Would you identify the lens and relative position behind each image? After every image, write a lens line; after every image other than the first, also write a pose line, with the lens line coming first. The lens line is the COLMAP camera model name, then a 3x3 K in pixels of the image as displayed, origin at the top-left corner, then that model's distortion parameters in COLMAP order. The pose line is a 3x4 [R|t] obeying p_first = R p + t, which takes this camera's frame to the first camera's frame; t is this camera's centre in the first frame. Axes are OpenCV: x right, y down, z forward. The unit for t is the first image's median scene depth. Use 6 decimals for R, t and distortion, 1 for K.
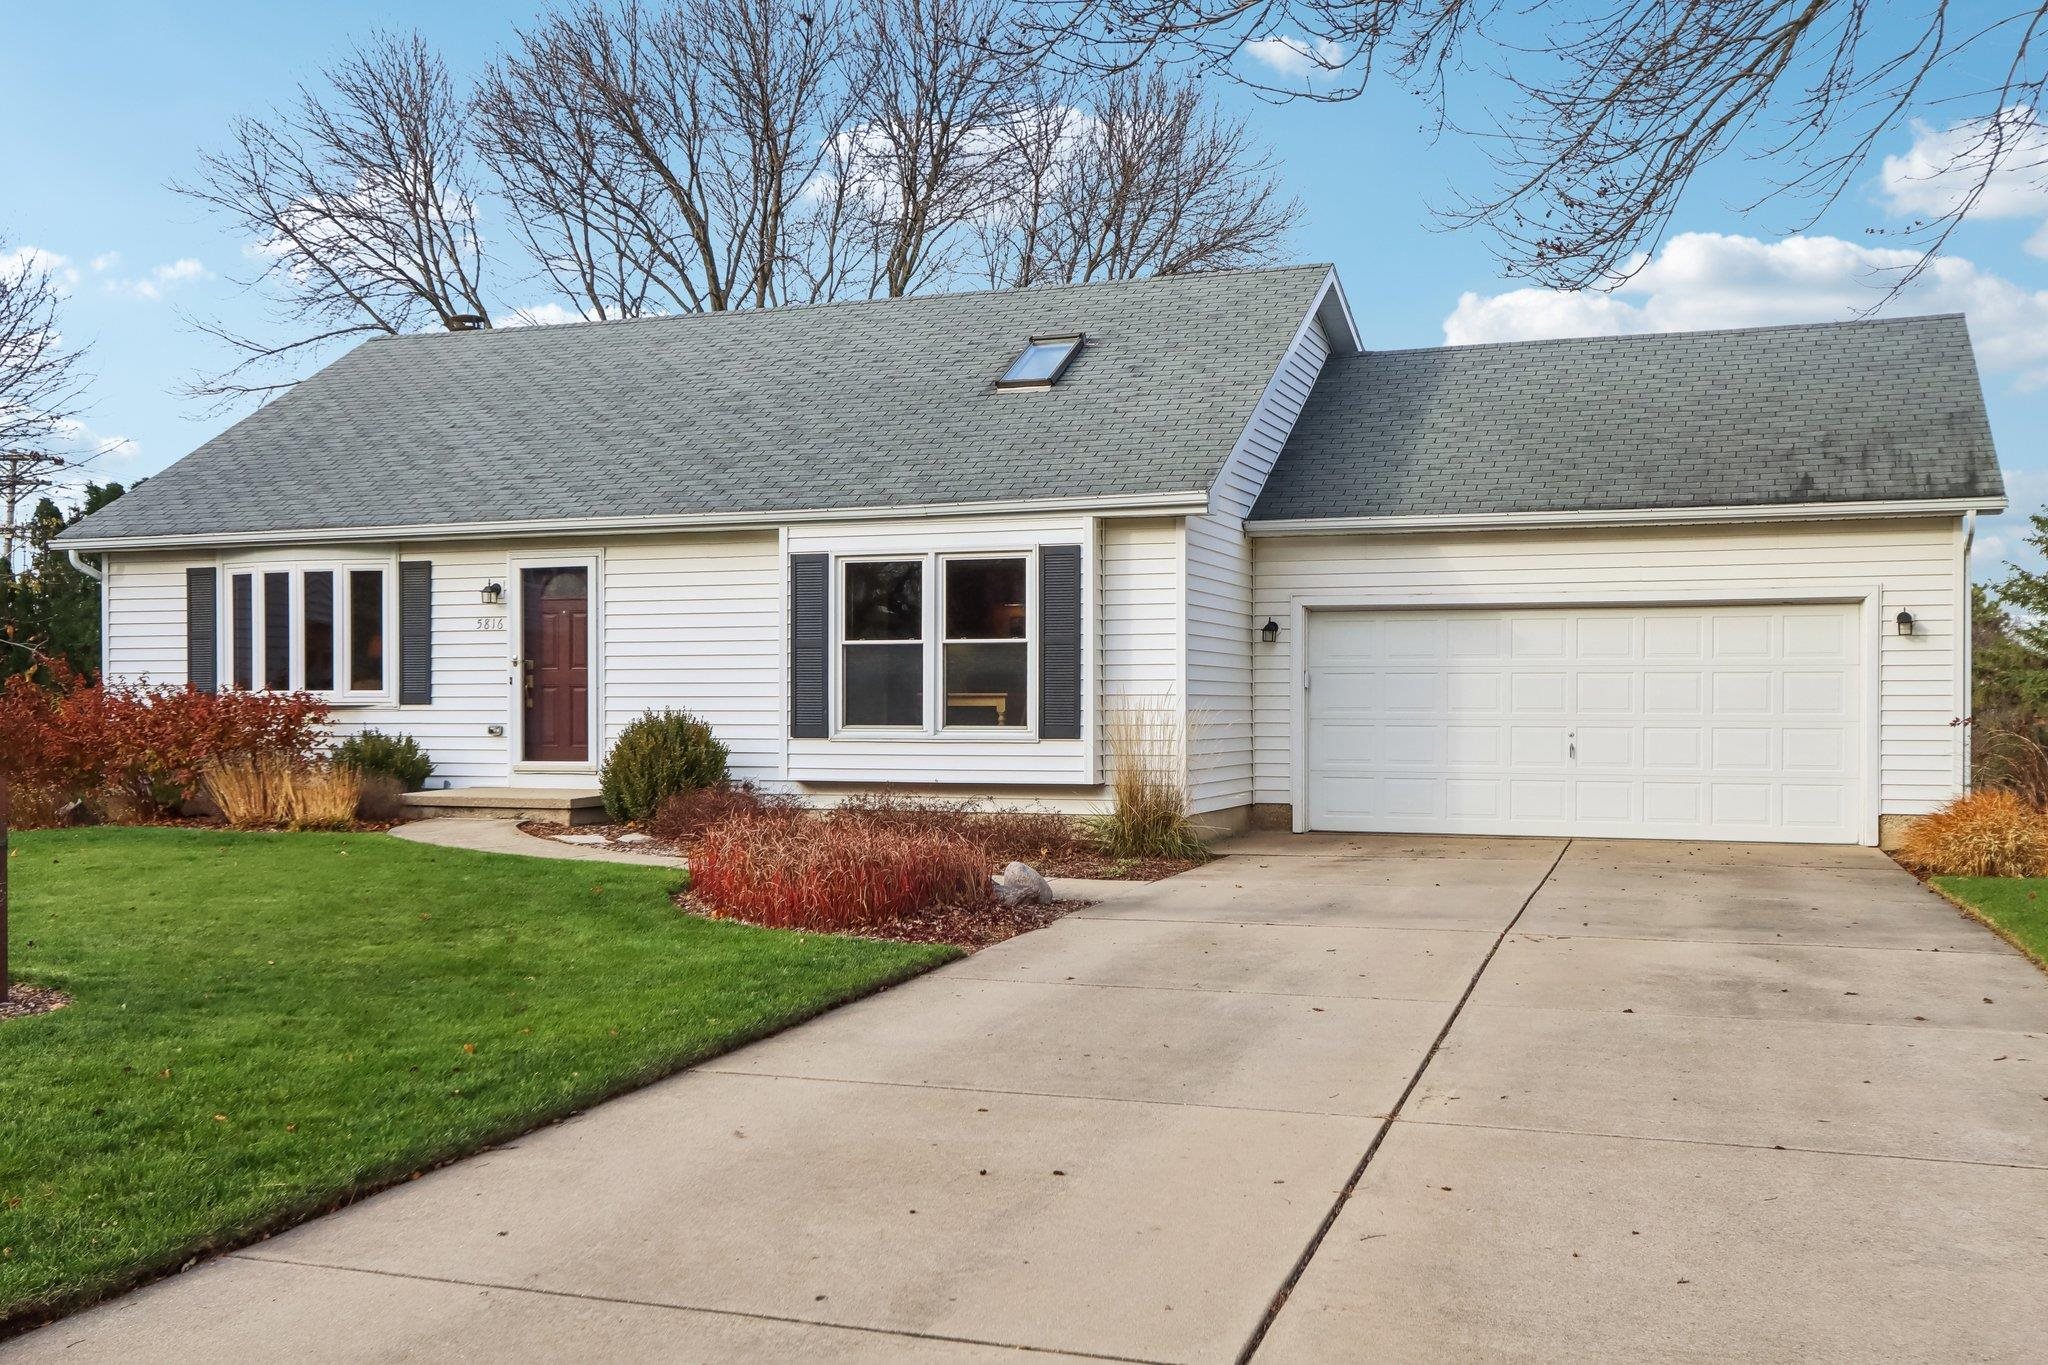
lens RADIAL K [[2093.3, 0, 1028.1], [0, 2093.3, 693.6], [0, 0, 1]] dist [0.016909, 0.000000]
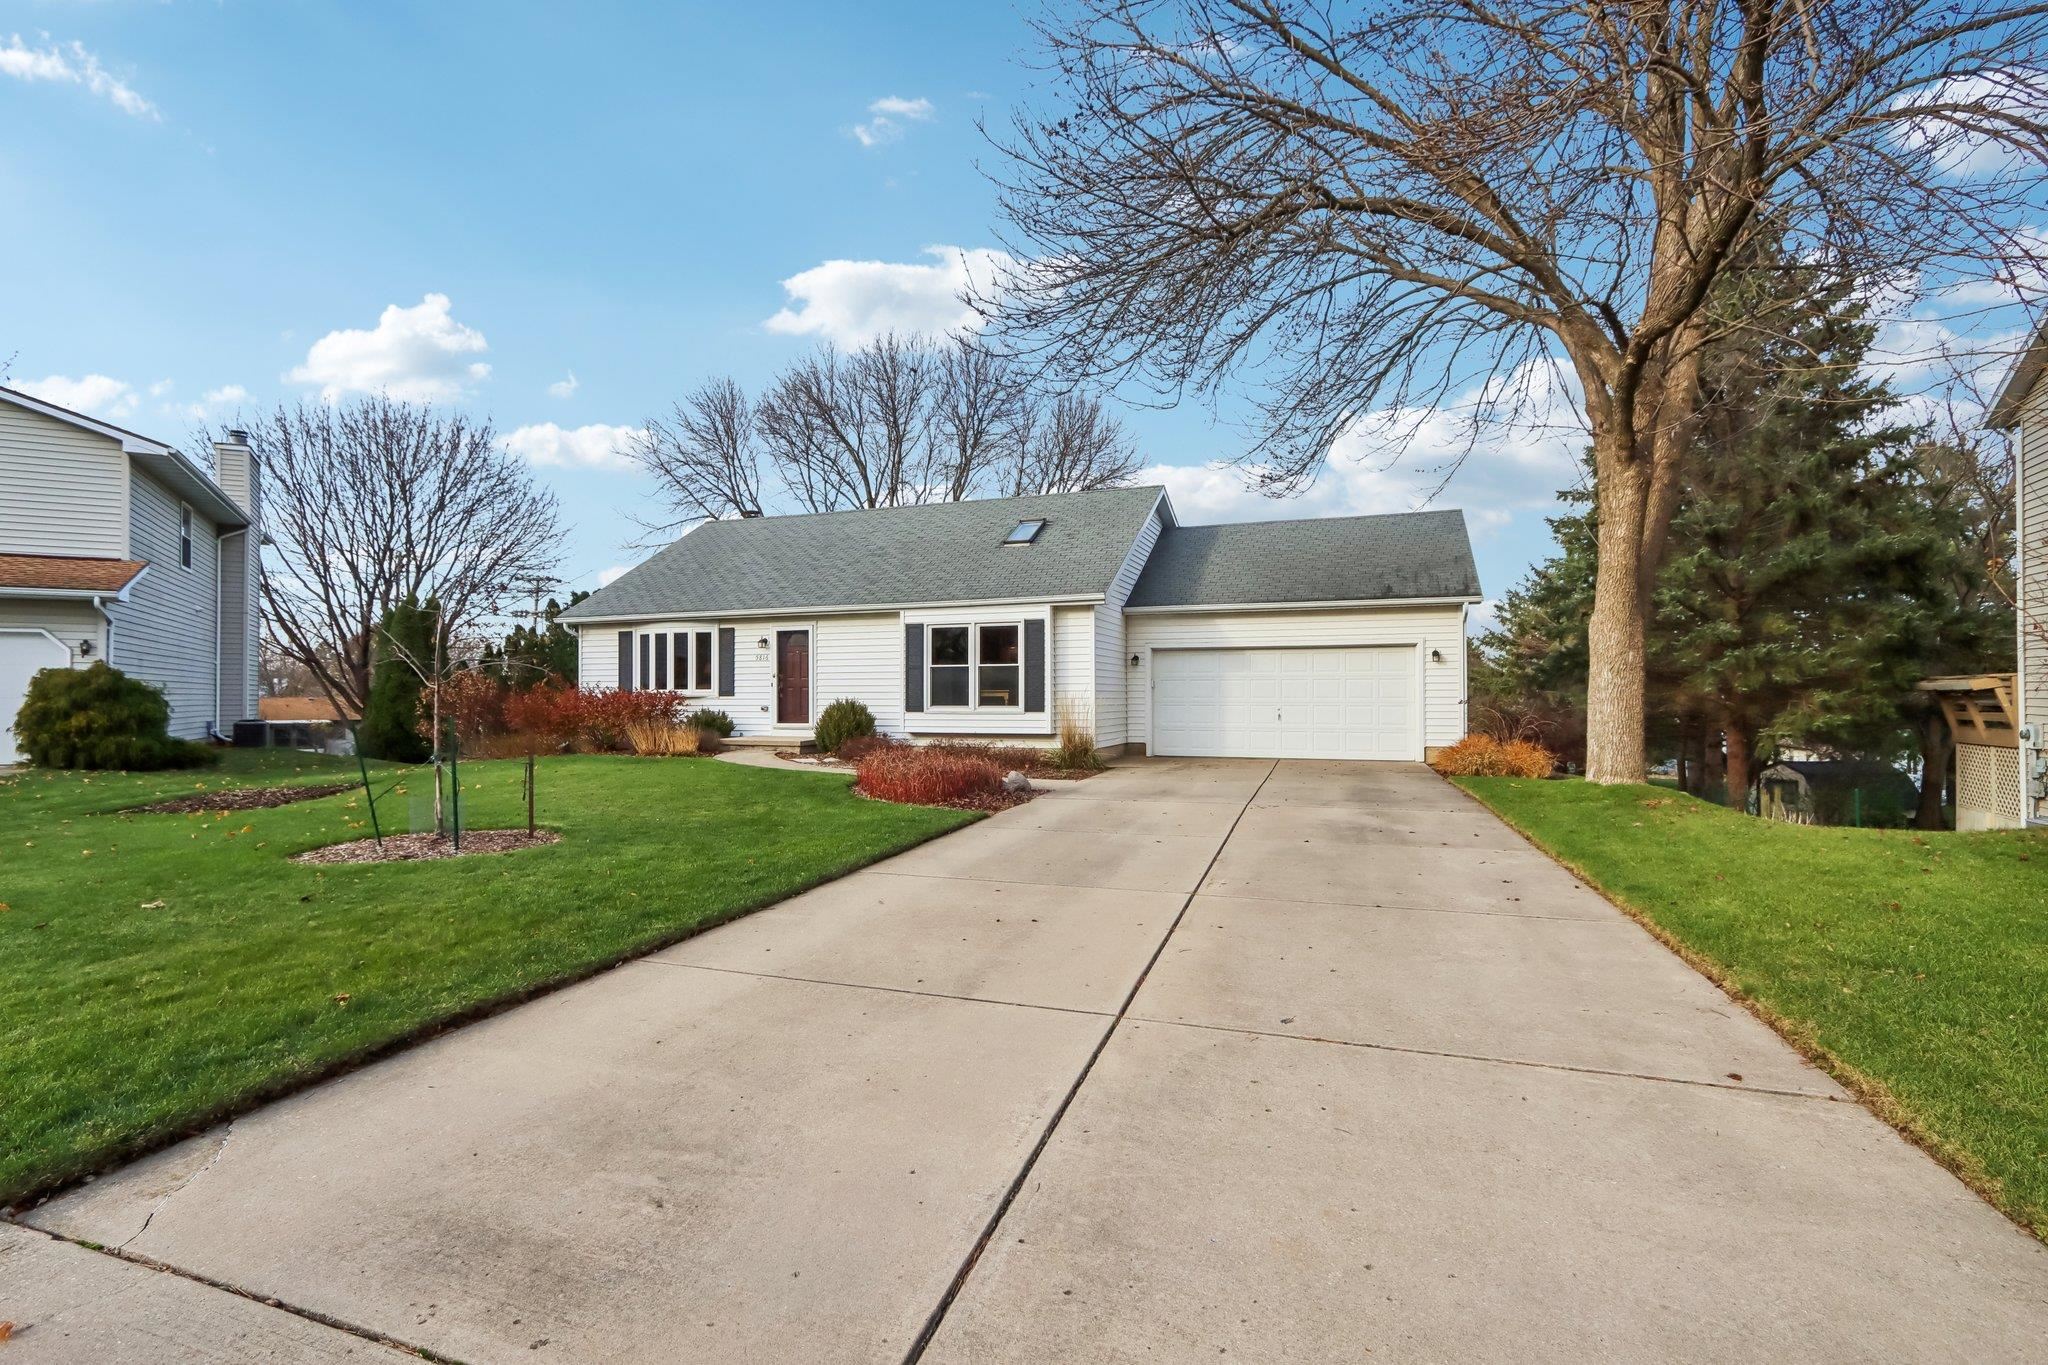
lens RADIAL K [[993.2, 0, 1025.3], [0, 993.2, 679.7], [0, 0, 1]] dist [-0.016358, 0.001608]
pose [[0.999984, -0.002586, 0.004953, 0.001021], [0.002635, 0.999947, -0.009918, -0.000690], [-0.004927, 0.009931, 0.999939, 0.009281]]
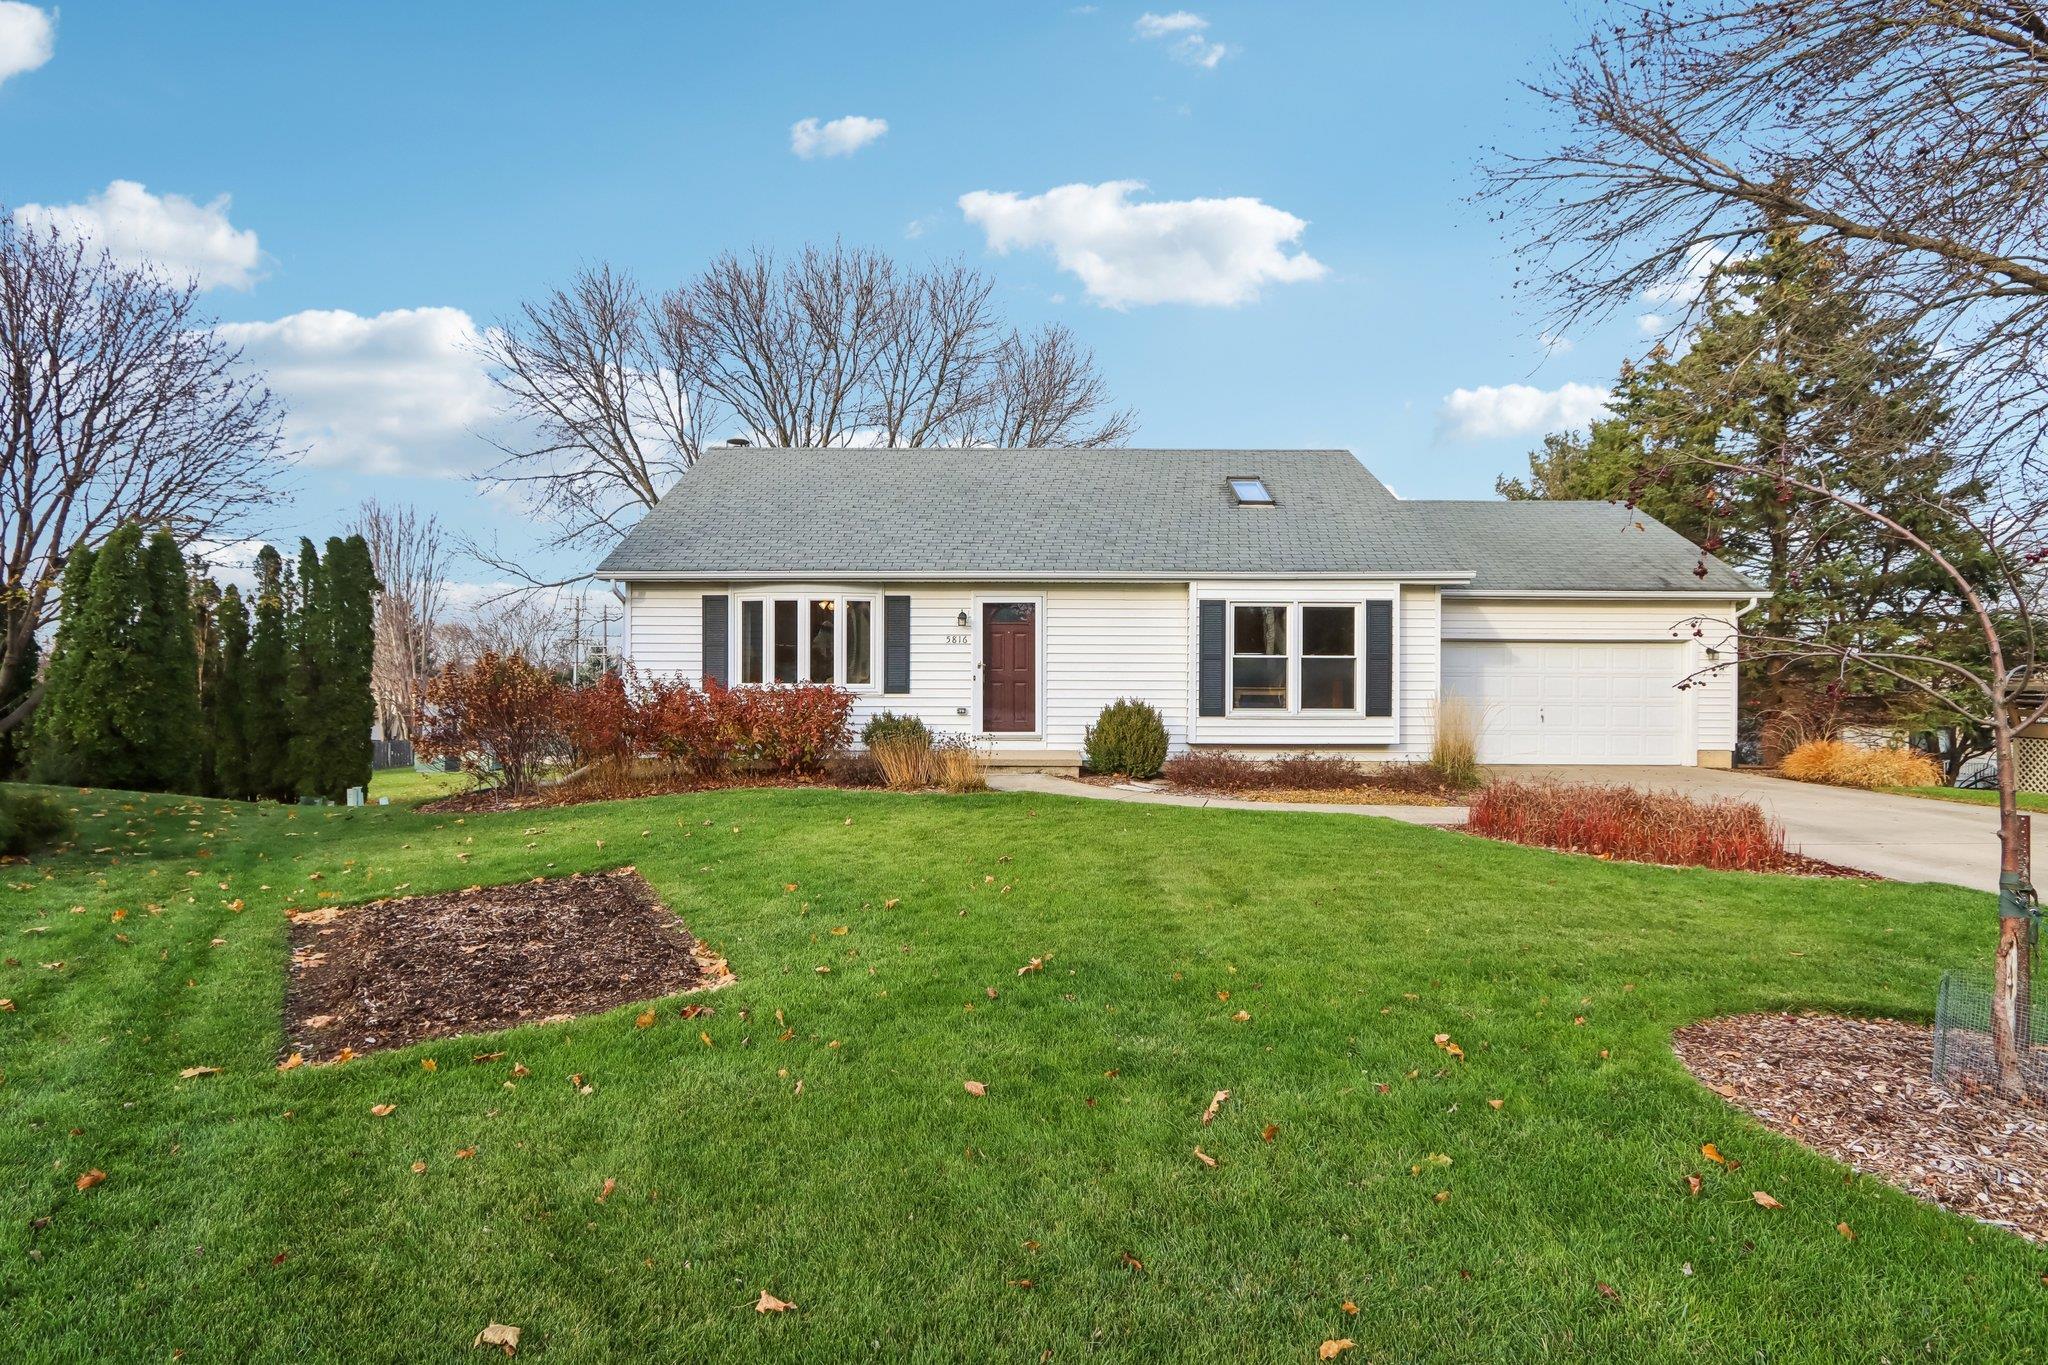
lens RADIAL K [[993.2, 0, 1022.3], [0, 993.2, 677.9], [0, 0, 1]] dist [-0.016358, 0.001608]
pose [[0.934320, 0.004348, 0.356409, -0.496795], [-0.006093, 0.999974, 0.003774, -0.009546], [-0.356383, -0.005698, 0.934323, 0.344998]]
